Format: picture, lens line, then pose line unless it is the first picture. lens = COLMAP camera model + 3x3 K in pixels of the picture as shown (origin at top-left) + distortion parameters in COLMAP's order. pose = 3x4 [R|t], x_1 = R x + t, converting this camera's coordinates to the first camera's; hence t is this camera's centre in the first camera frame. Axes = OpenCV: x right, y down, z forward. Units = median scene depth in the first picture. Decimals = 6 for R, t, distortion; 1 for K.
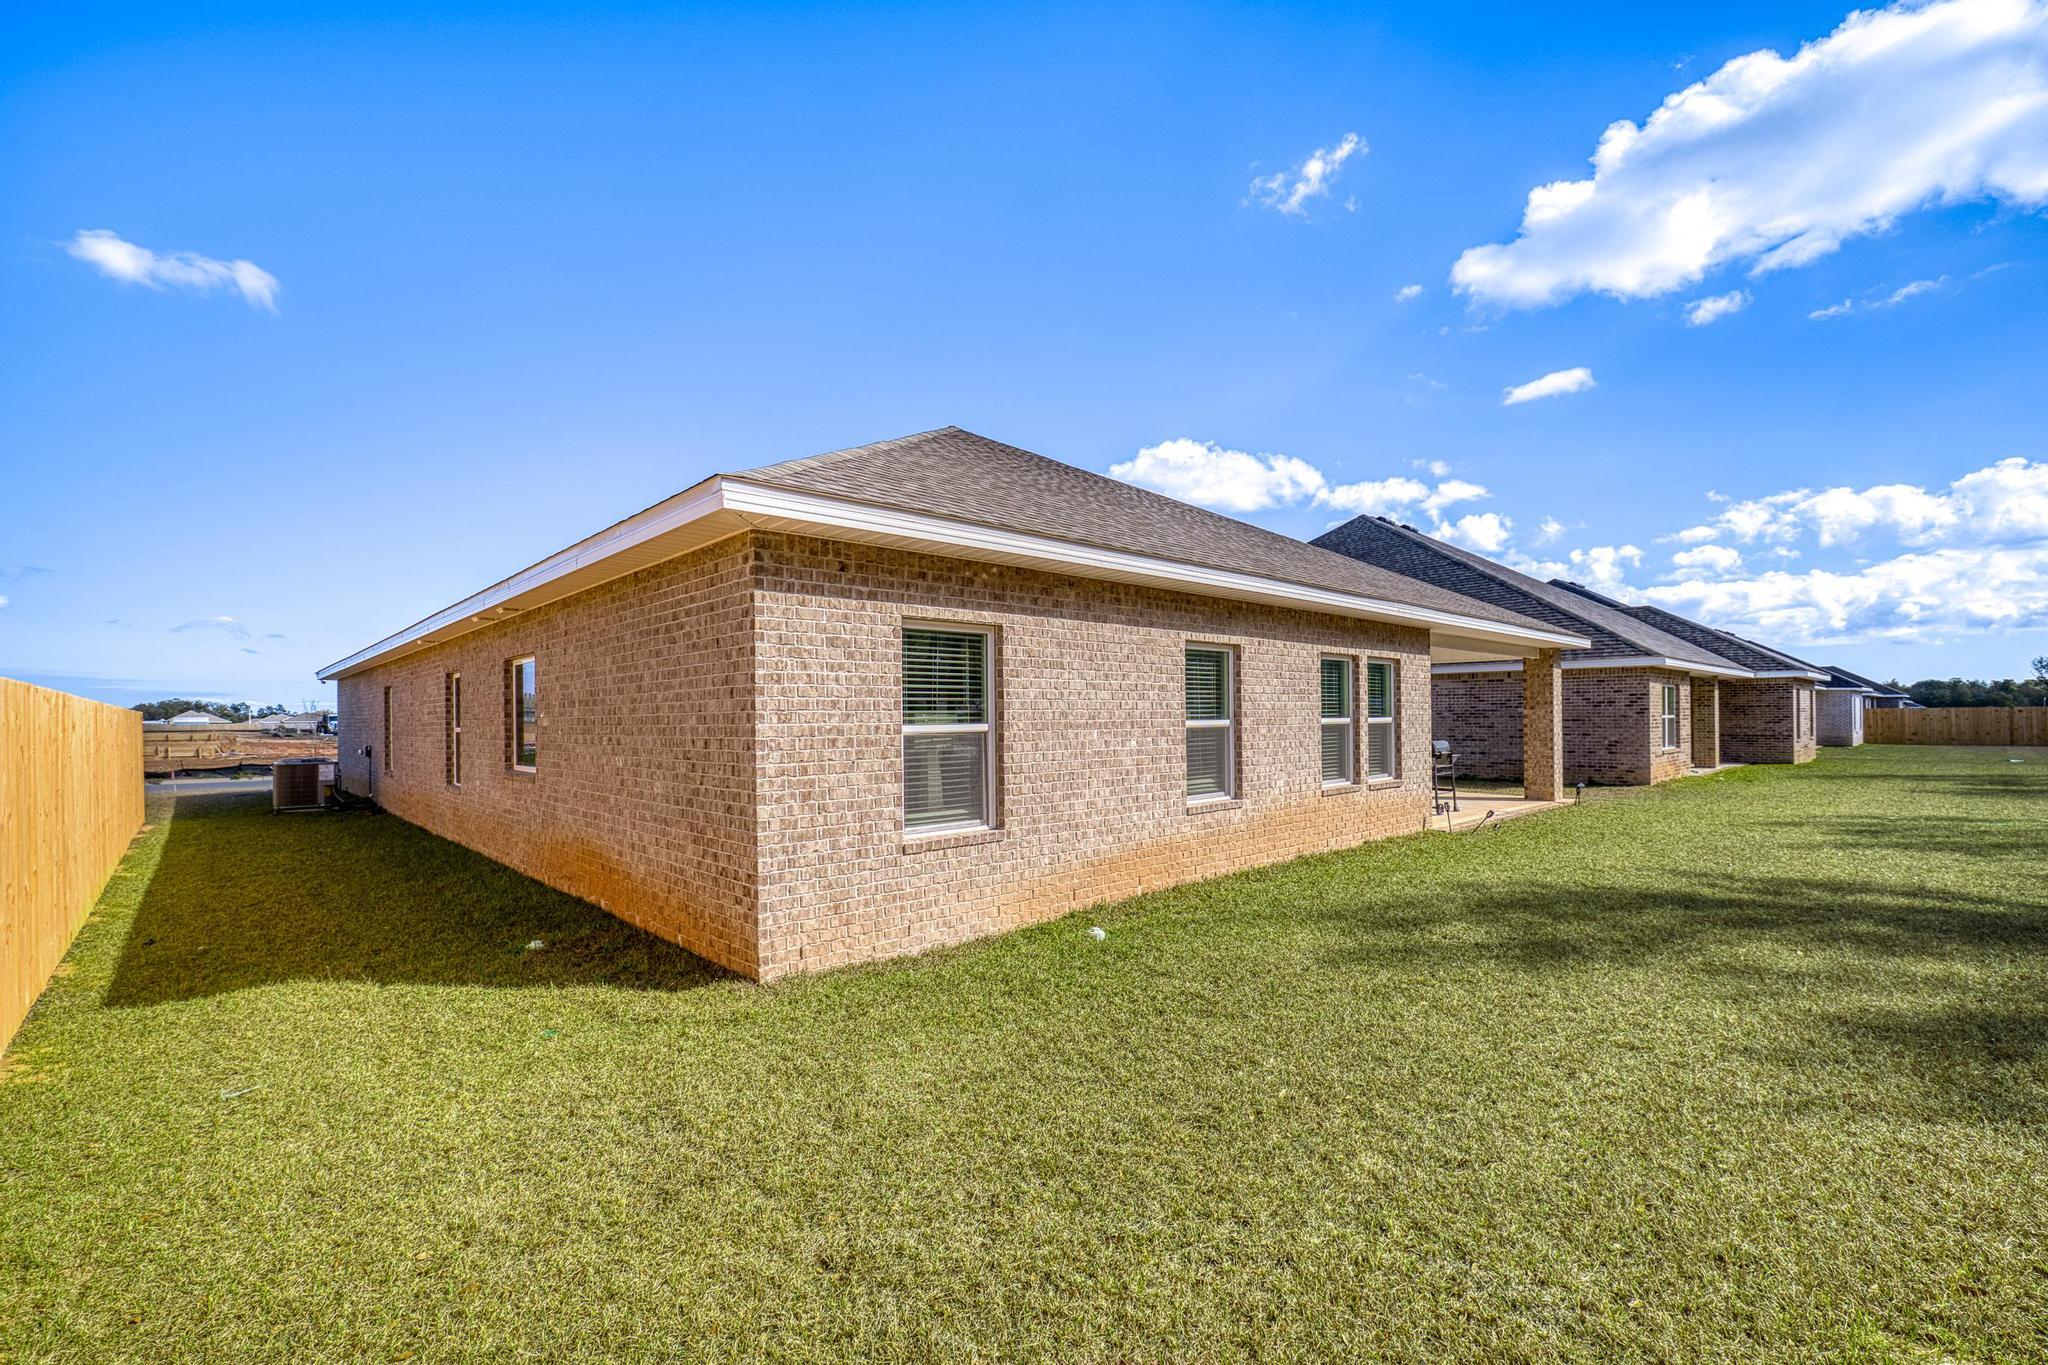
lens RADIAL K [[876.9, 0, 1028.4], [0, 876.9, 704.7], [0, 0, 1]] dist [0.019472, 0.002427]
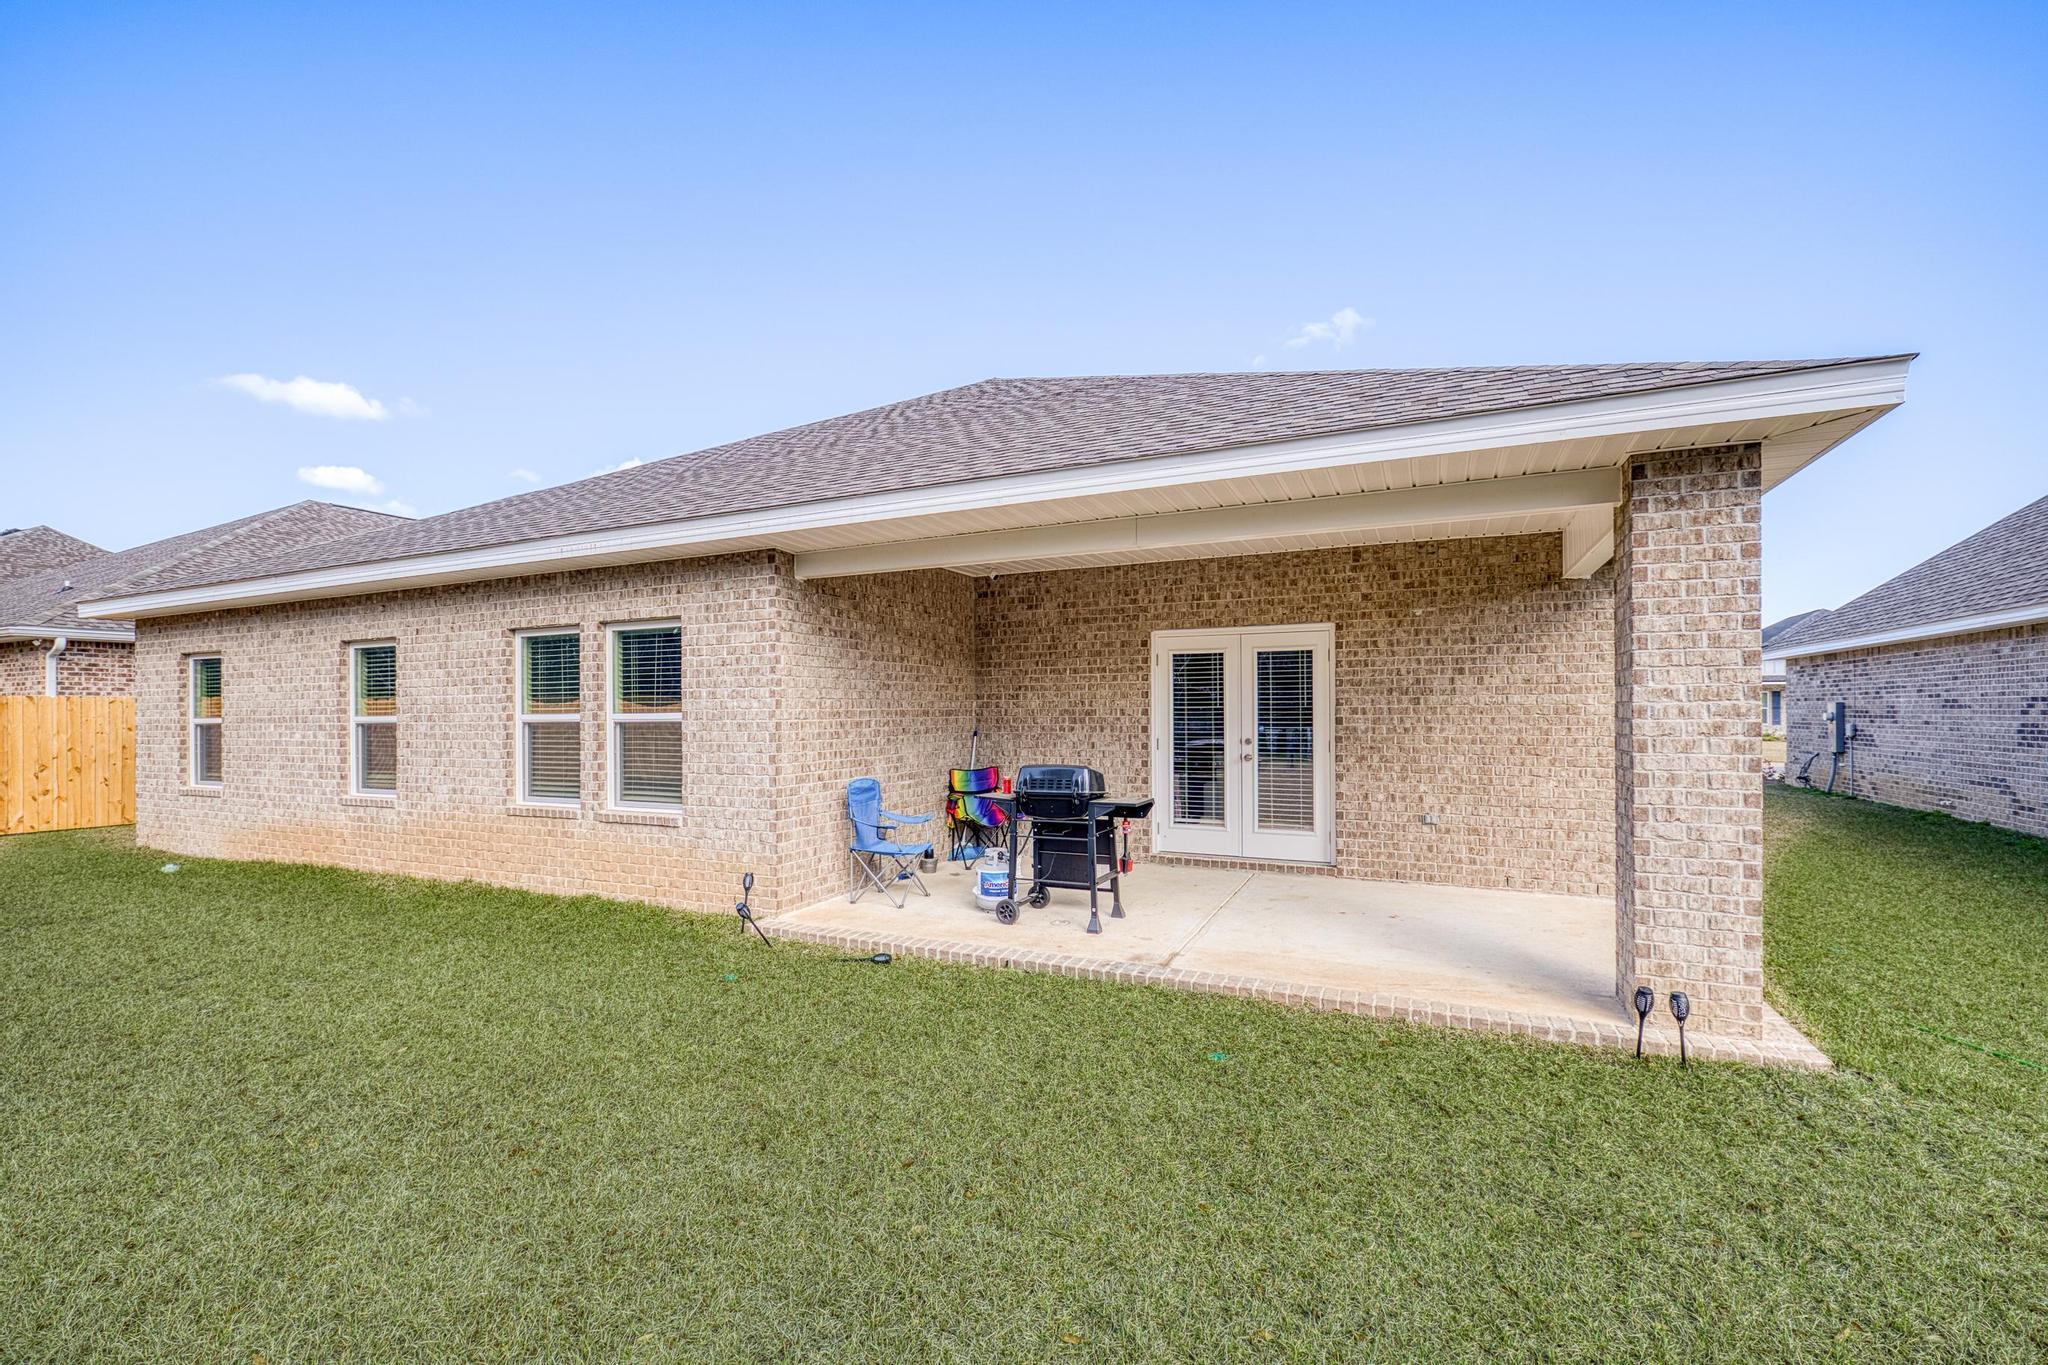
lens RADIAL K [[878.7, 0, 1015.7], [0, 878.7, 703.6], [0, 0, 1]] dist [0.001377, -0.000339]
pose [[0.367808, -0.002734, -0.929898, 1.594618], [0.015745, 0.999871, 0.003288, 0.012938], [0.929768, -0.015850, 0.367803, 1.483022]]
